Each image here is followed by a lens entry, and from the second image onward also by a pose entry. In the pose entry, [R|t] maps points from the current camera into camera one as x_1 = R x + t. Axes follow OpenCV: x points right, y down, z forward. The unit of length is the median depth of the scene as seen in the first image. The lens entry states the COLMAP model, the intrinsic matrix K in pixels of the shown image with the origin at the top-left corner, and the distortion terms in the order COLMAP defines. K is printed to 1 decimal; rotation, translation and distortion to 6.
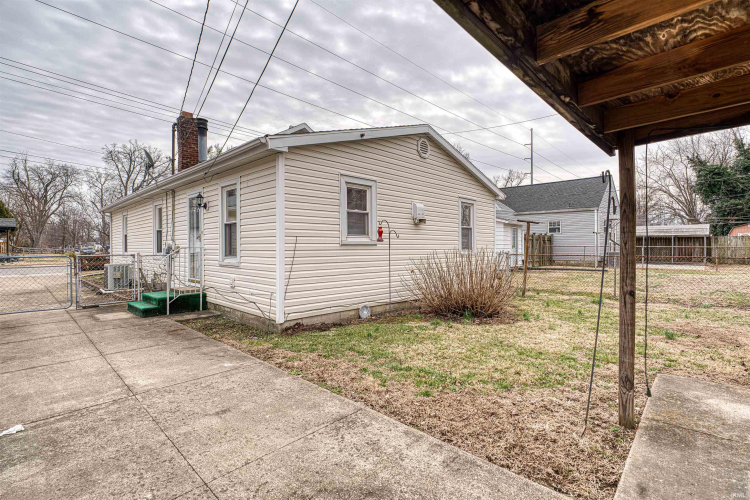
lens RADIAL K [[352.3, 0, 378.7], [0, 352.3, 248.5], [0, 0, 1]] dist [-0.002950, 0.000192]
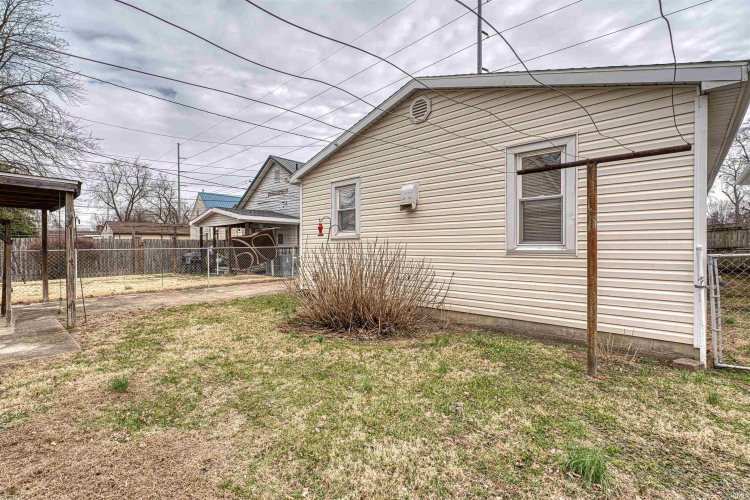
lens RADIAL K [[352.3, 0, 378.7], [0, 352.3, 248.5], [0, 0, 1]] dist [-0.002950, 0.000192]
pose [[0.015607, 0.007914, -0.999847, 1.091150], [0.000993, 0.999968, 0.007931, 0.010436], [0.999878, -0.001117, 0.015599, 1.104542]]
